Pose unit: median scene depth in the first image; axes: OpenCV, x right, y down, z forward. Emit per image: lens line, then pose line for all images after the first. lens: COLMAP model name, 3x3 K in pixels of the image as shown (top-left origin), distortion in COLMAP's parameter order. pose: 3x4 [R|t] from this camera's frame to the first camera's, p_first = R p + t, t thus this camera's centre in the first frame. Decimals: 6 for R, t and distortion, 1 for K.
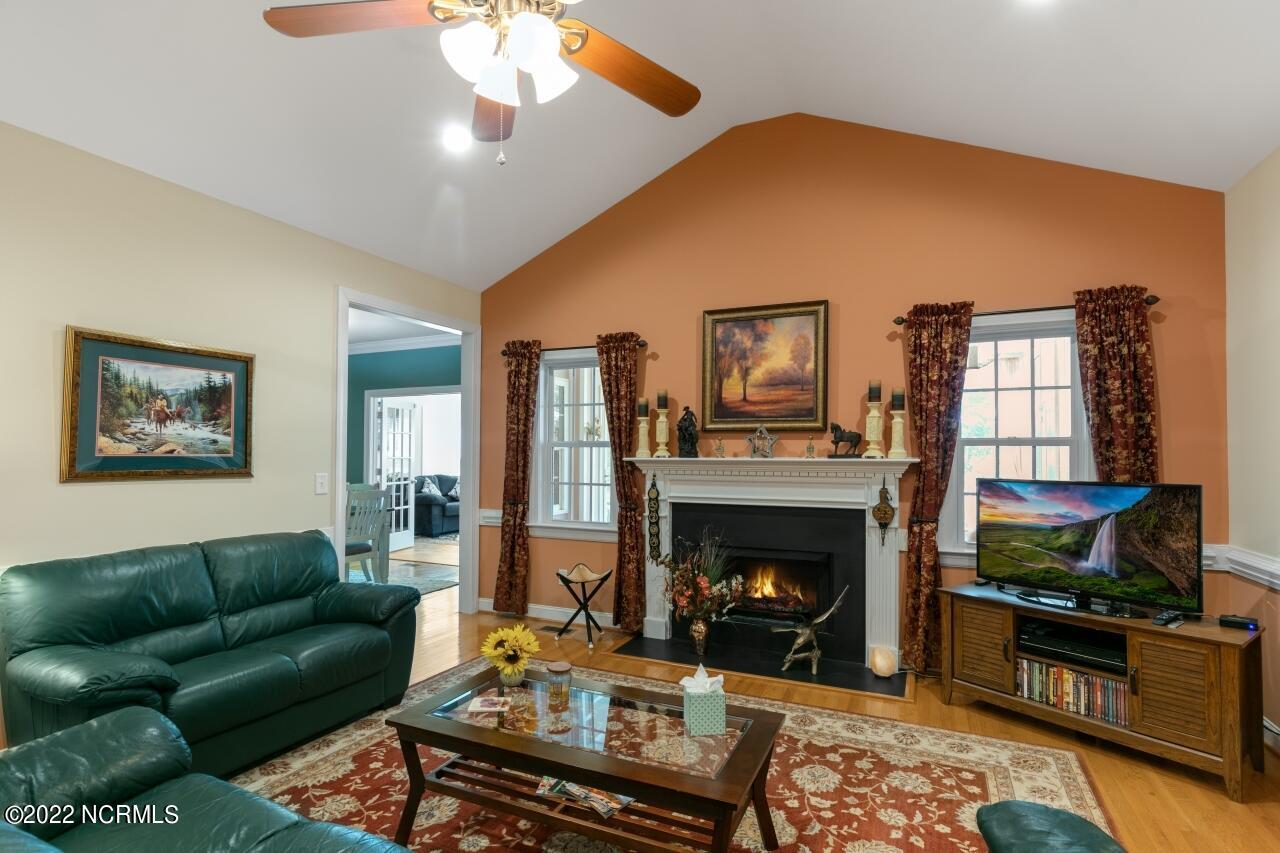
lens RADIAL K [[610.8, 0, 648.6], [0, 610.8, 447.1], [0, 0, 1]] dist [-0.001492, 0.000905]
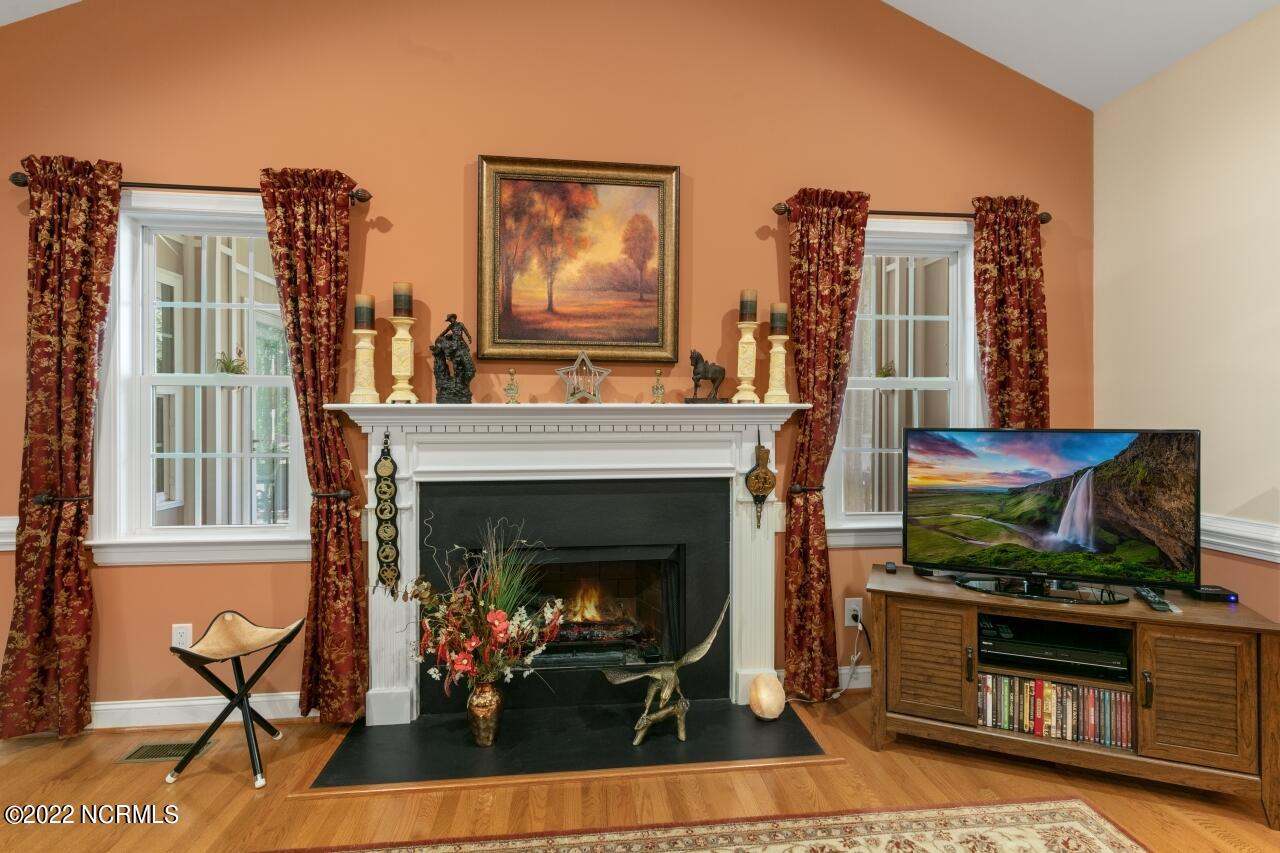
lens RADIAL K [[610.8, 0, 652.6], [0, 610.8, 421.2], [0, 0, 1]] dist [-0.001492, 0.000905]
pose [[0.861029, -0.005103, 0.508531, -0.078910], [-0.001644, 0.999916, 0.012819, 0.031035], [-0.508553, -0.011874, 0.860949, 0.475658]]
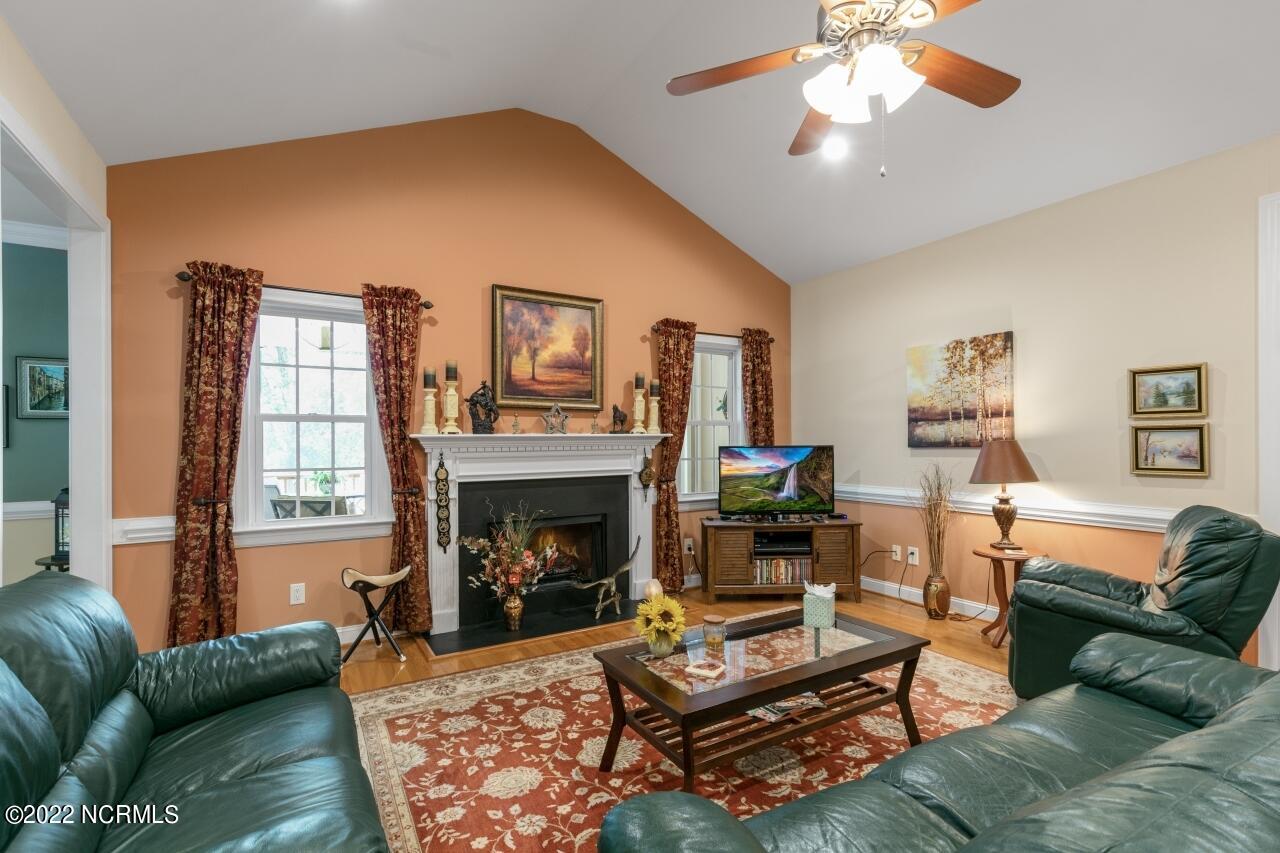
lens RADIAL K [[580.3, 0, 652.1], [0, 580.3, 440.4], [0, 0, 1]] dist [0.004505, -0.000080]
pose [[0.569174, -0.006902, 0.822188, -0.628331], [-0.000036, 0.999965, 0.008419, 0.023103], [-0.822217, -0.004822, 0.569154, 0.306660]]
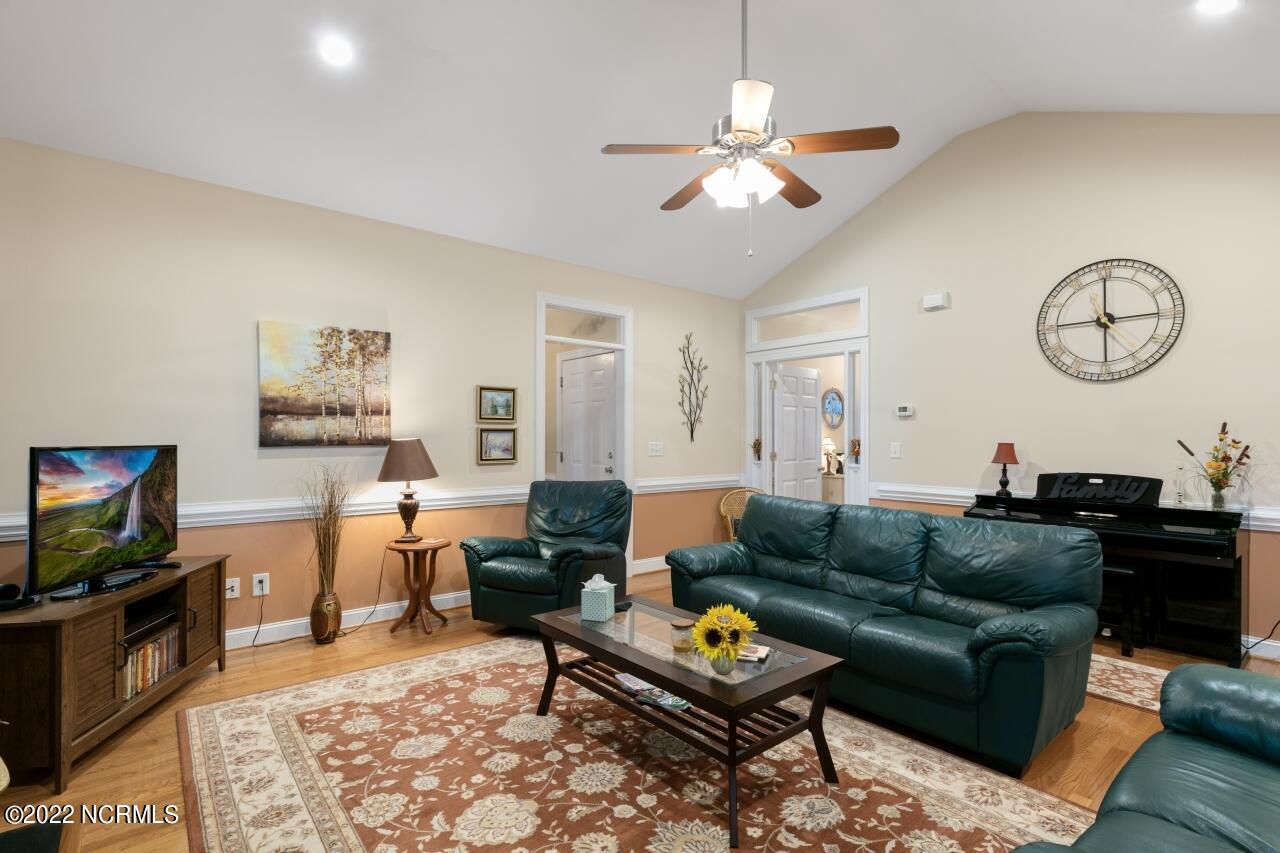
lens RADIAL K [[610.8, 0, 637.9], [0, 610.8, 437.1], [0, 0, 1]] dist [-0.001492, 0.000905]
pose [[-0.893983, -0.004235, 0.448082, -0.322759], [-0.008976, 0.999924, -0.008459, 0.034780], [-0.448012, -0.011584, -0.893953, 1.174423]]
